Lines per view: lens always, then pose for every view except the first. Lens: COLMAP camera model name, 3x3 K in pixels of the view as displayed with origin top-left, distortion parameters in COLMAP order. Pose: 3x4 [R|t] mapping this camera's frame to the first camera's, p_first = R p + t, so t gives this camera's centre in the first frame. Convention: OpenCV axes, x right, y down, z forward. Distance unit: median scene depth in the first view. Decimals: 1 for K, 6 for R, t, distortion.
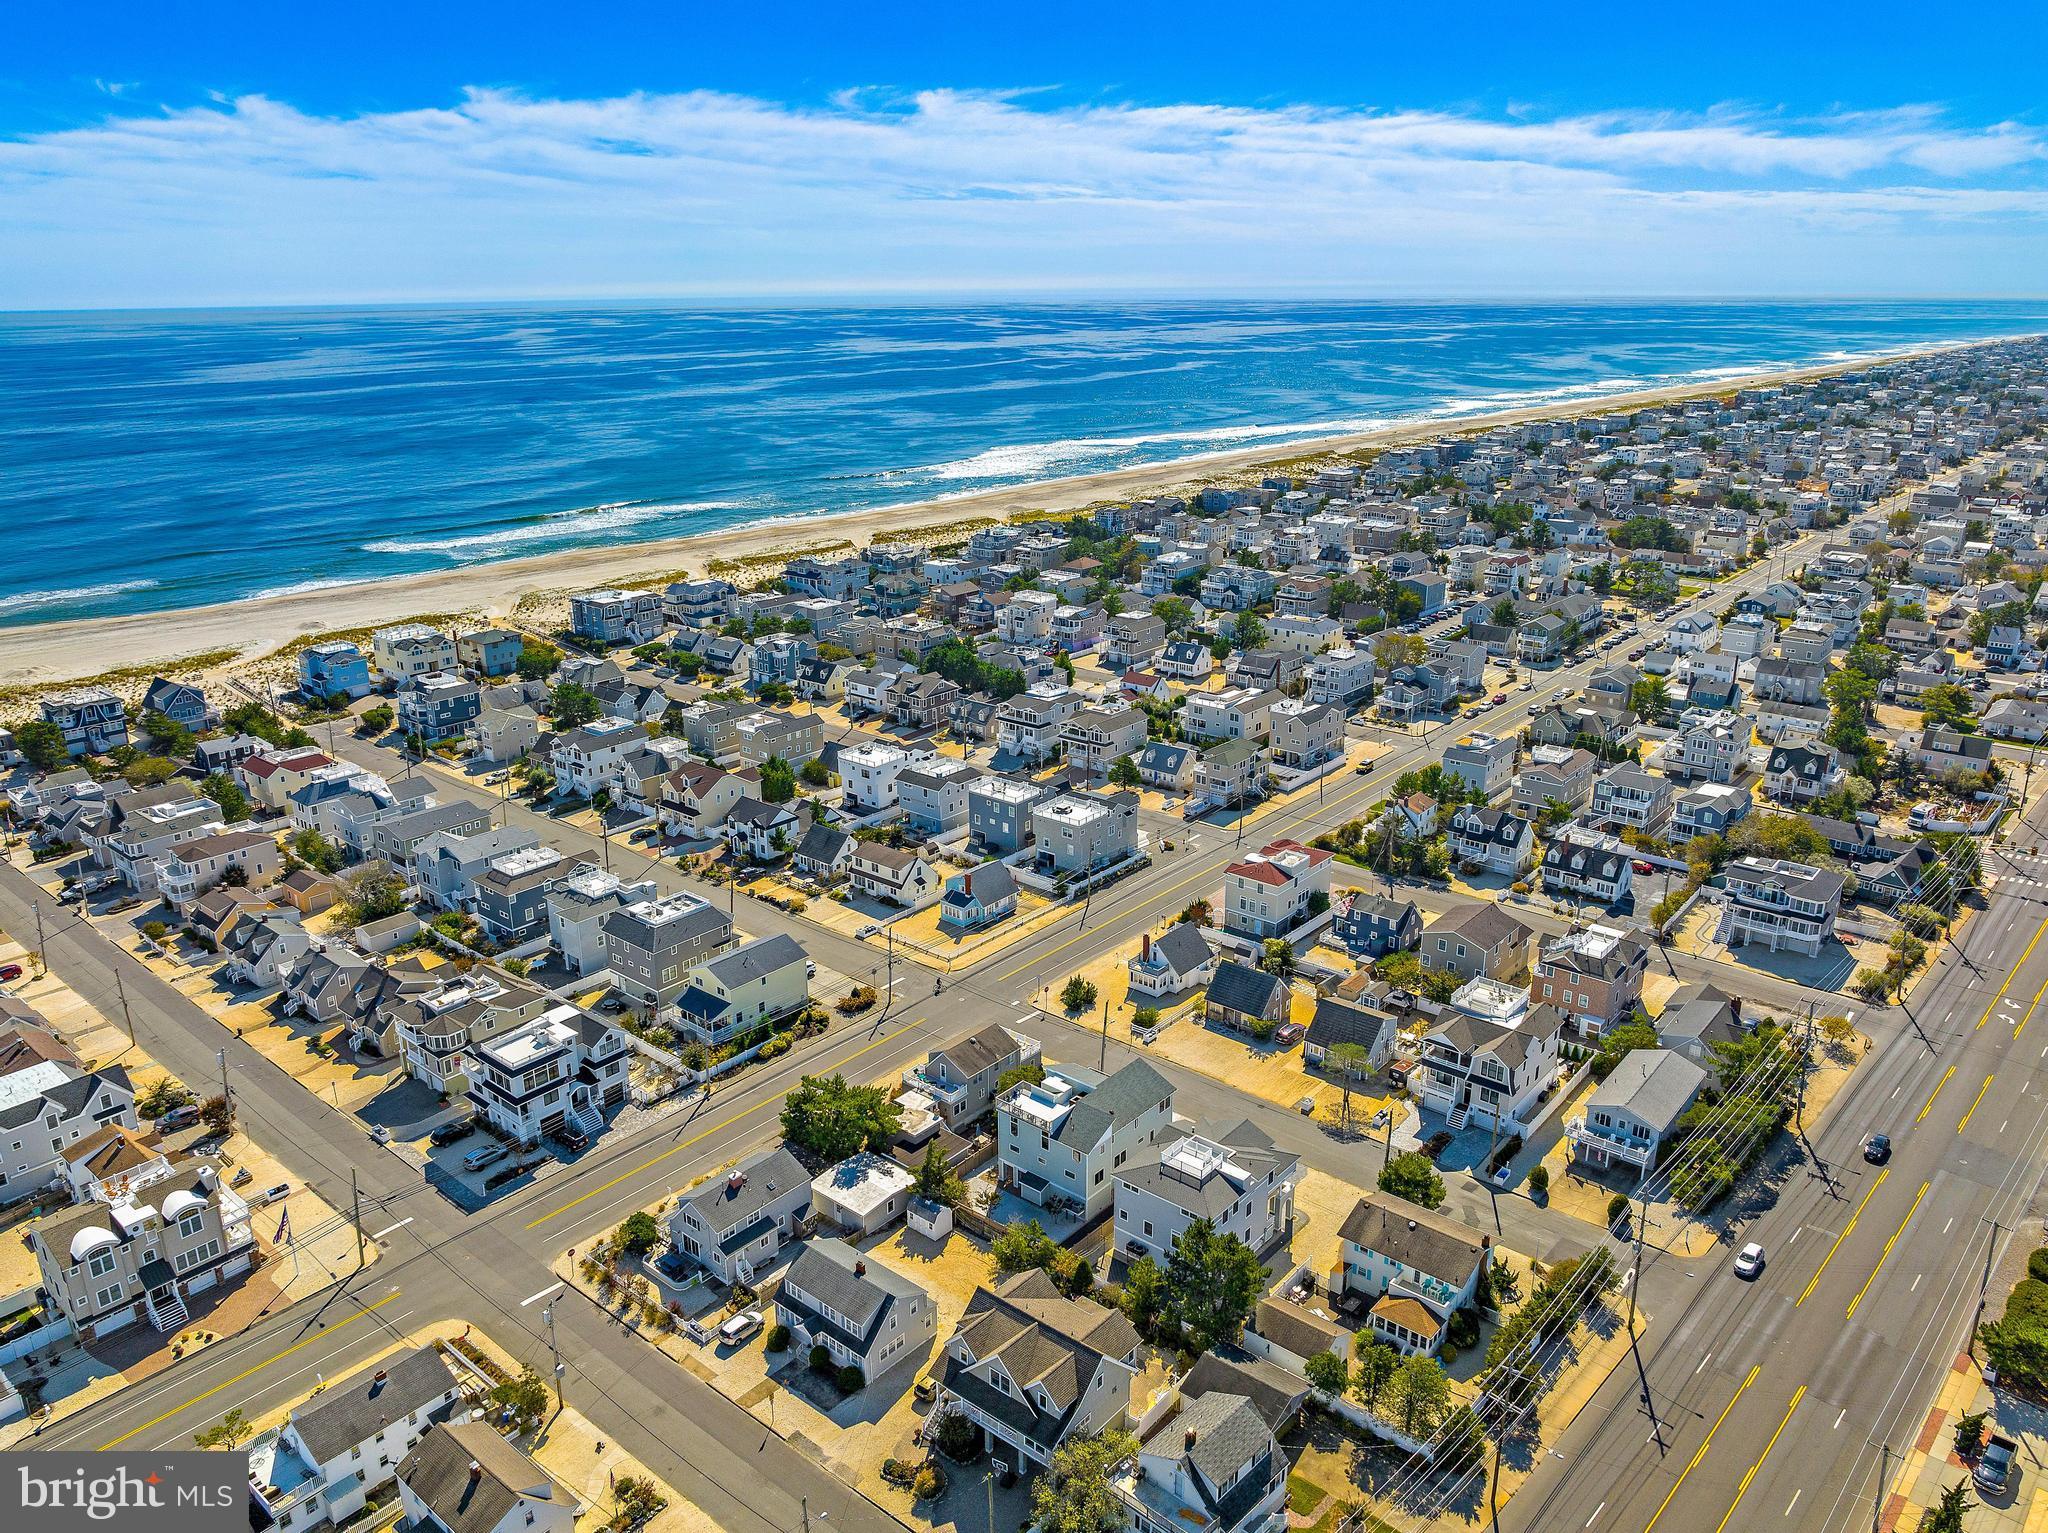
lens RADIAL K [[1449.3, 0, 1027.7], [0, 1449.3, 793.0], [0, 0, 1]] dist [-0.048083, 0.024108]
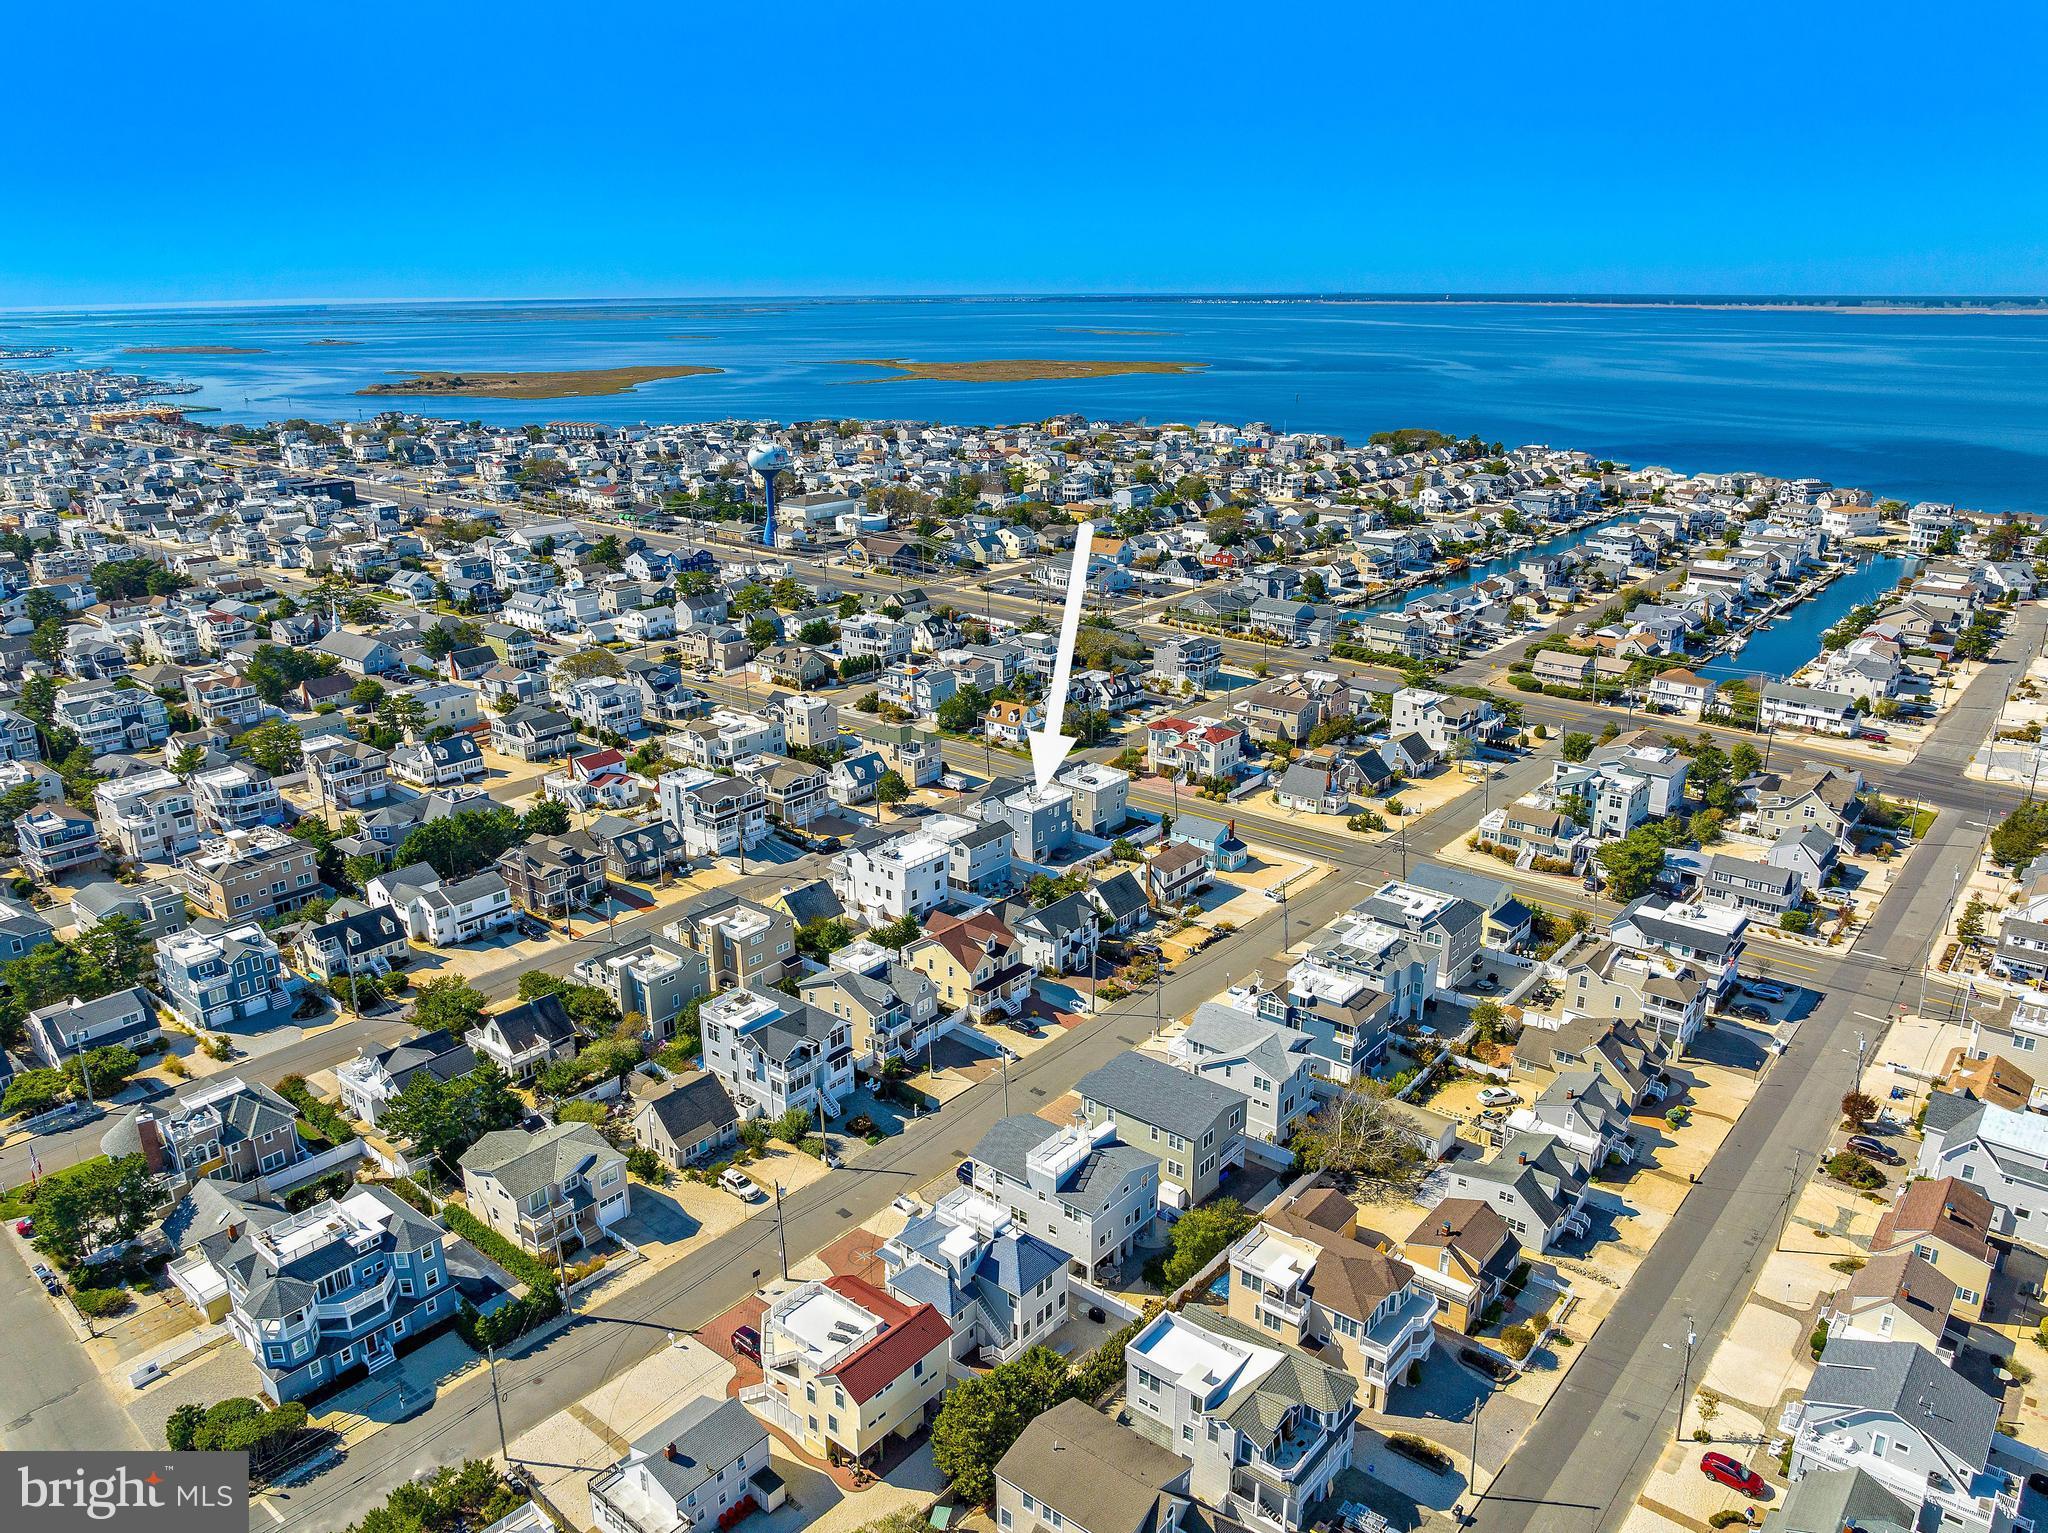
lens RADIAL K [[1457.5, 0, 1020.7], [0, 1457.5, 792.6], [0, 0, 1]] dist [-0.034302, -0.007055]
pose [[-0.004723, -0.322064, 0.946706, -0.955009], [0.335292, 0.891404, 0.304924, -0.311782], [-0.942102, 0.318863, 0.103775, 0.913128]]
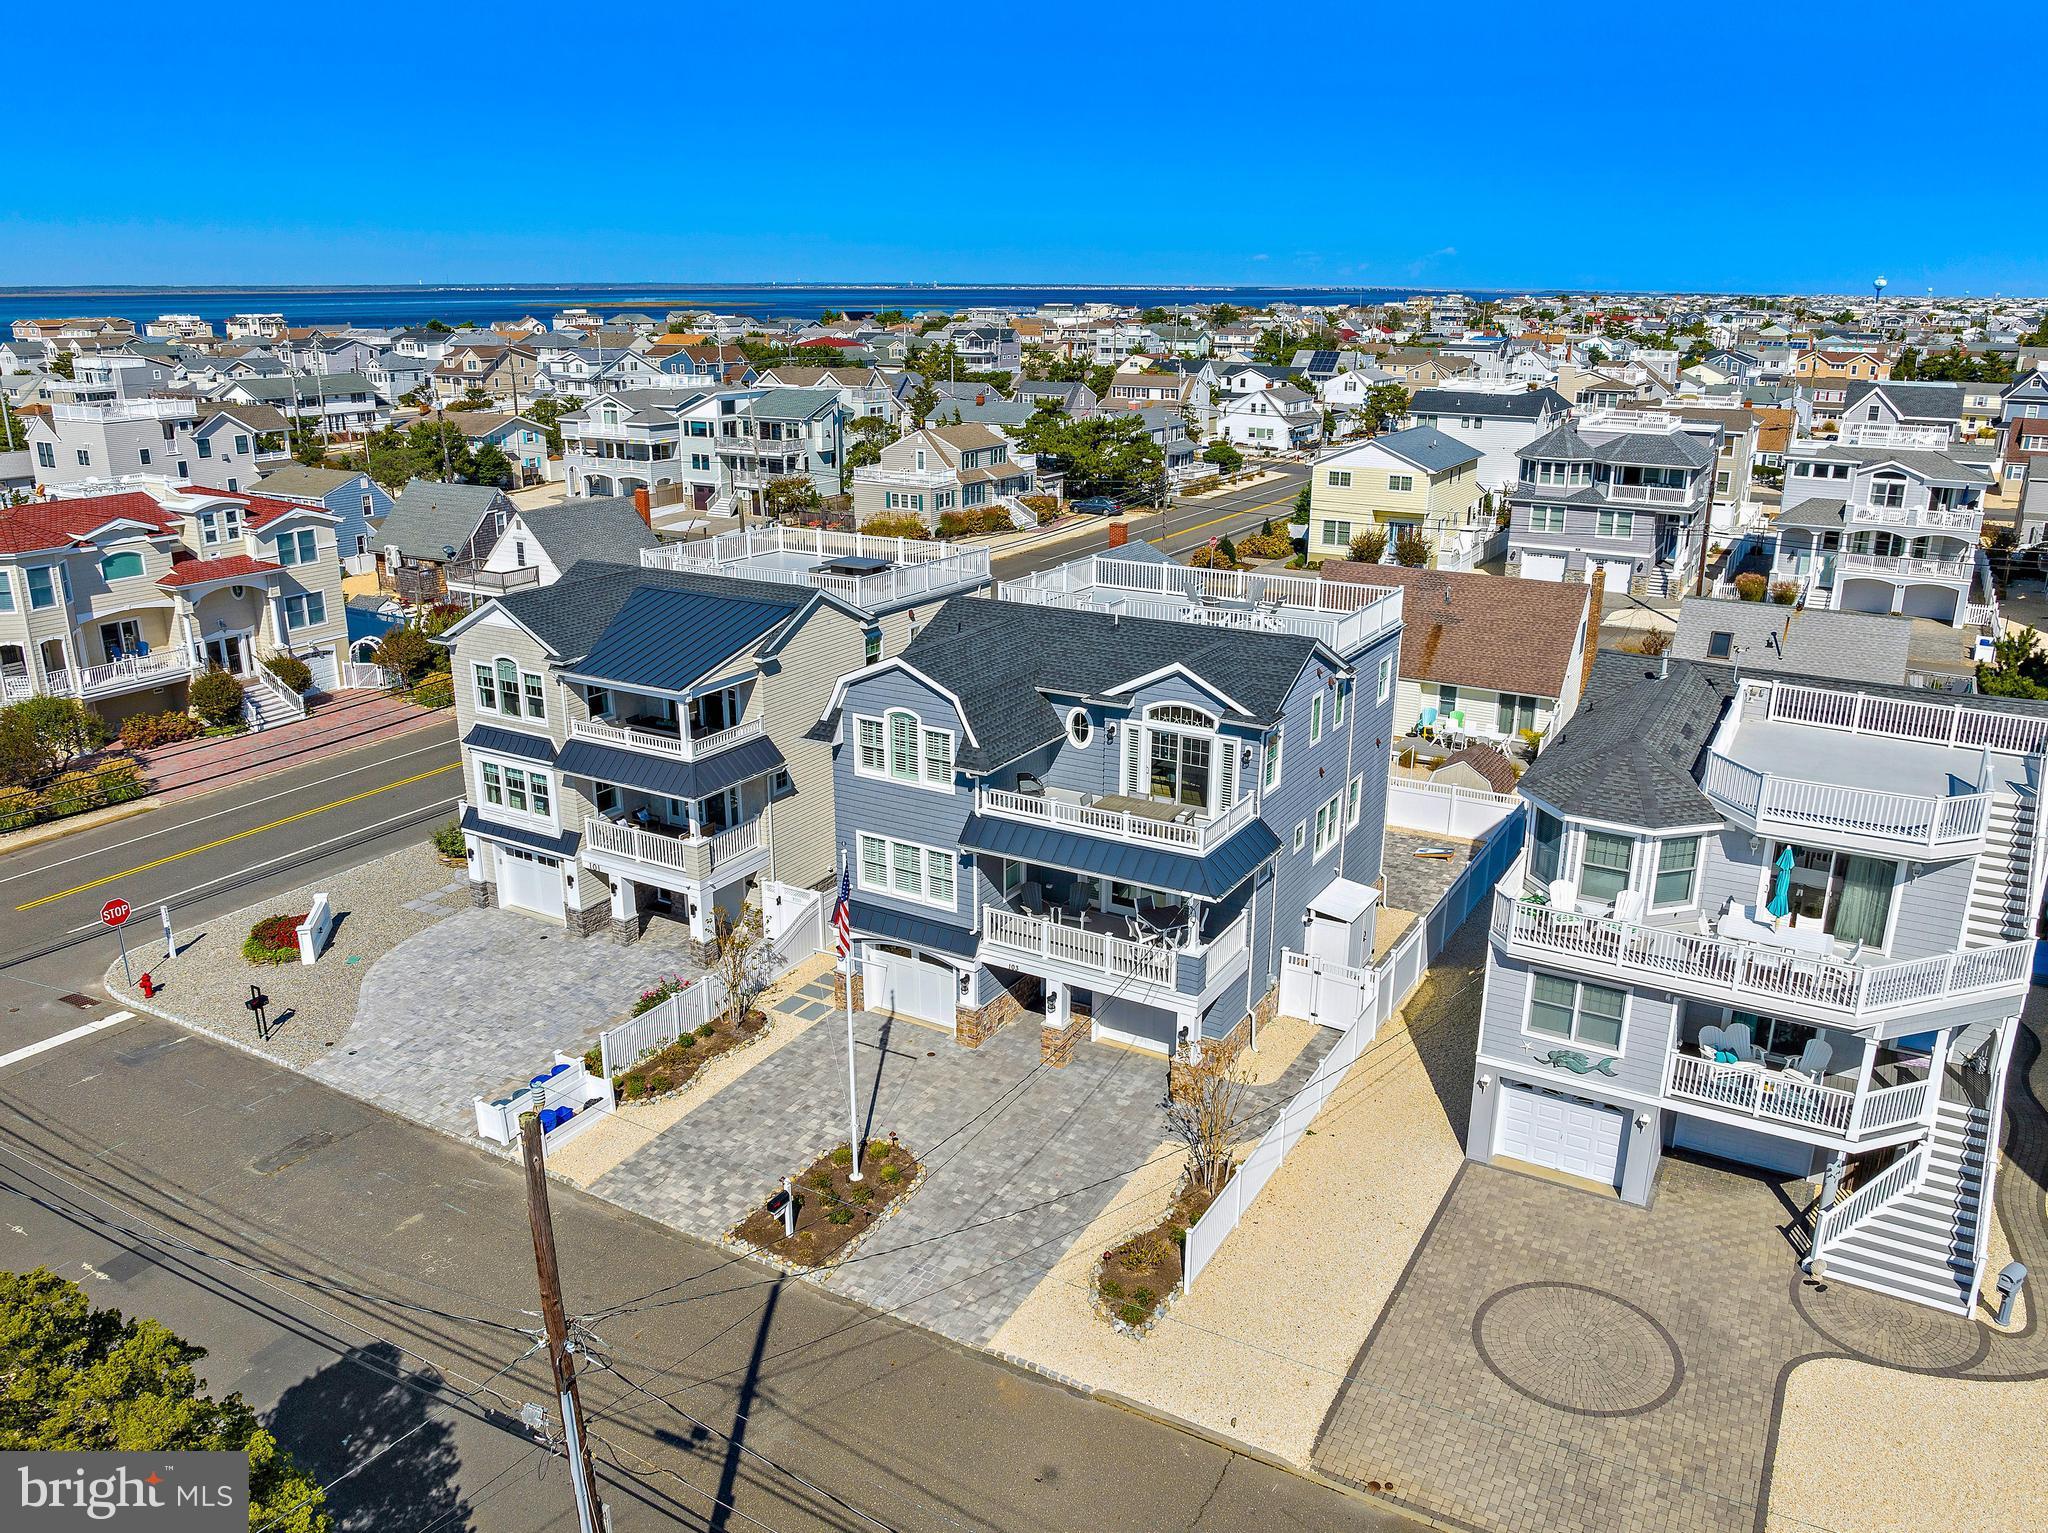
lens RADIAL K [[1507.1, 0, 1023.7], [0, 1507.1, 762.9], [0, 0, 1]] dist [-0.033797, -0.013572]
pose [[-0.985691, 0.052959, -0.160024, 0.035464], [-0.053526, 0.801881, 0.595081, -0.095562], [0.159835, 0.595132, -0.787573, 1.159322]]
